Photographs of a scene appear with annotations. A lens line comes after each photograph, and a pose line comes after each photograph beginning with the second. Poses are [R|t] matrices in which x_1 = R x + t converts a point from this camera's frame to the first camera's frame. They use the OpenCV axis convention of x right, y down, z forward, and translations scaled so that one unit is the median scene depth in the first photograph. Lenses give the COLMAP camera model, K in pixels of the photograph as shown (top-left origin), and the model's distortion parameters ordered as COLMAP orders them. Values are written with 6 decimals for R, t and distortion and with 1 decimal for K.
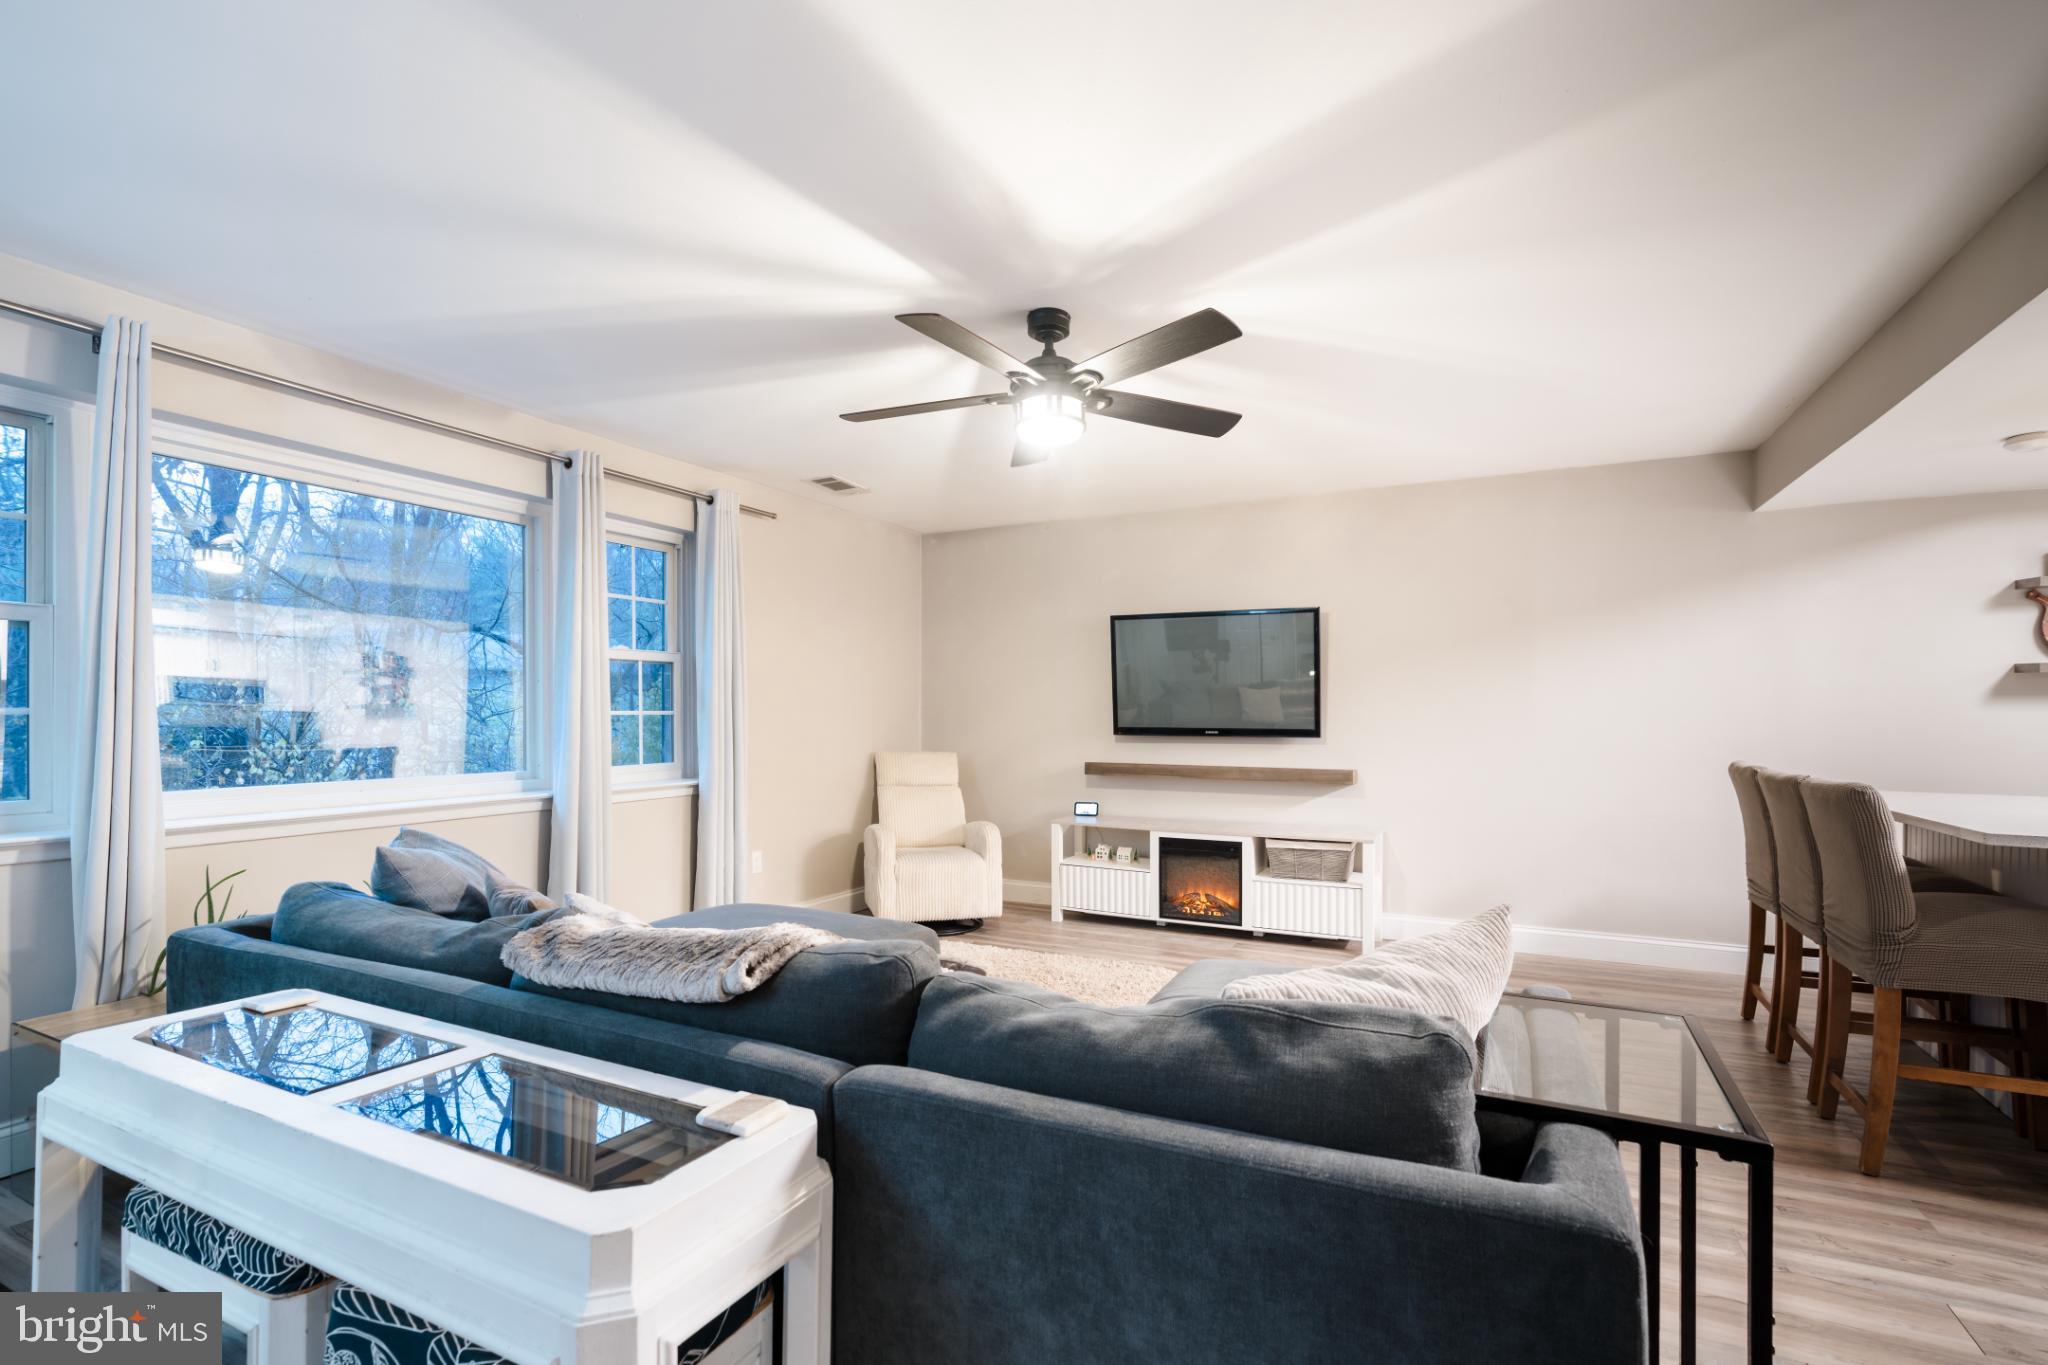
lens RADIAL K [[938.9, 0, 1021.4], [0, 938.9, 691.0], [0, 0, 1]] dist [-0.013765, 0.003842]
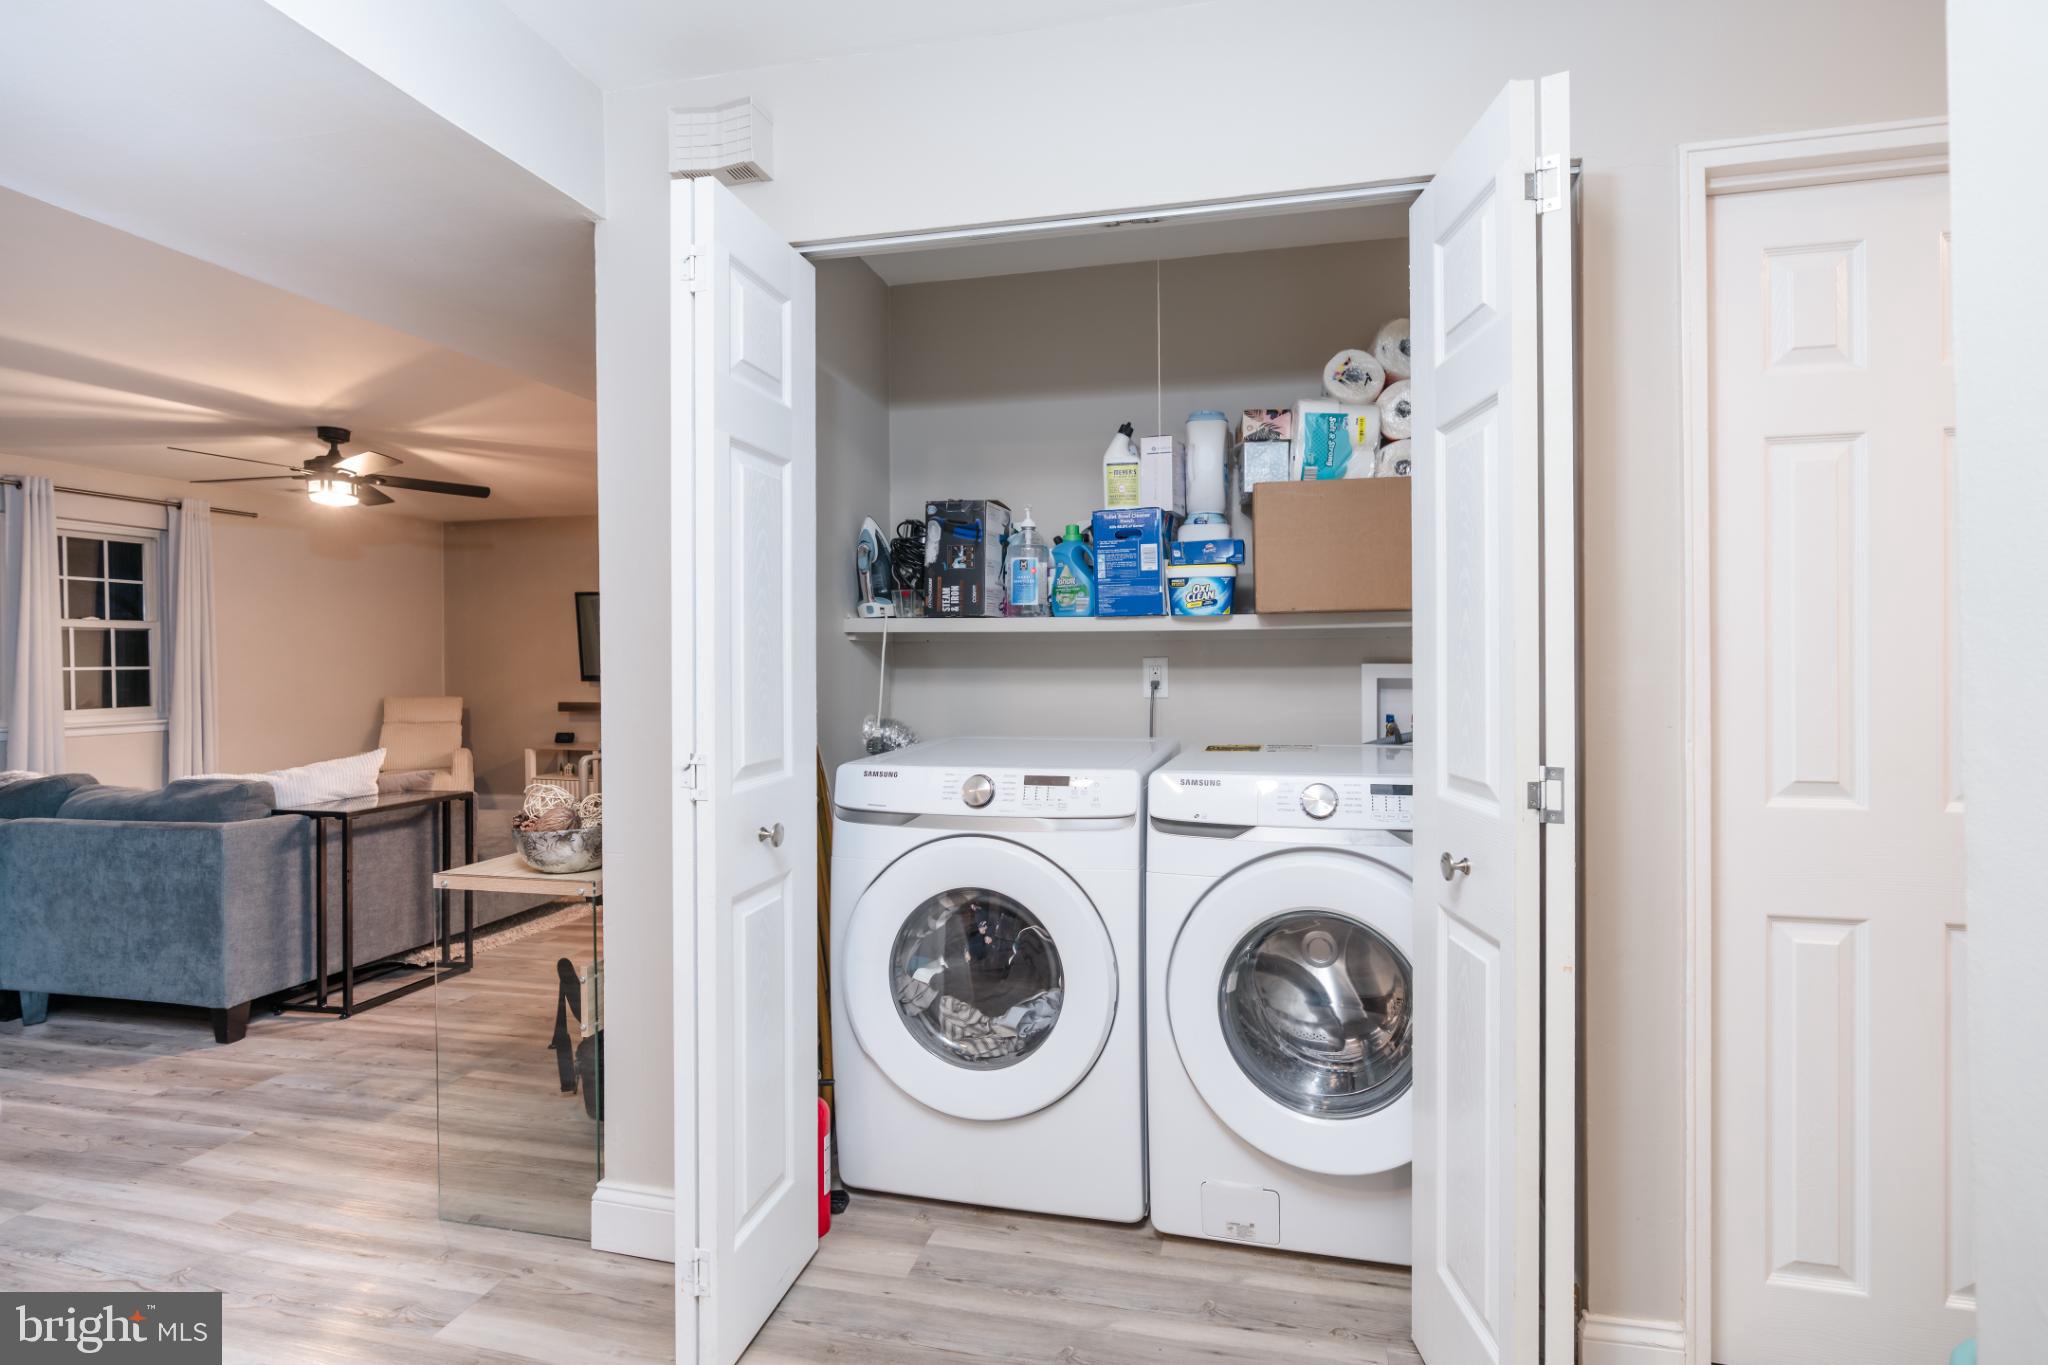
lens RADIAL K [[938.9, 0, 1071.6], [0, 938.9, 655.4], [0, 0, 1]] dist [-0.013765, 0.003842]
pose [[0.965505, -0.005735, 0.260323, 0.534294], [0.001159, 0.999842, 0.017728, -0.016458], [-0.260383, -0.016815, 0.965359, -0.586395]]
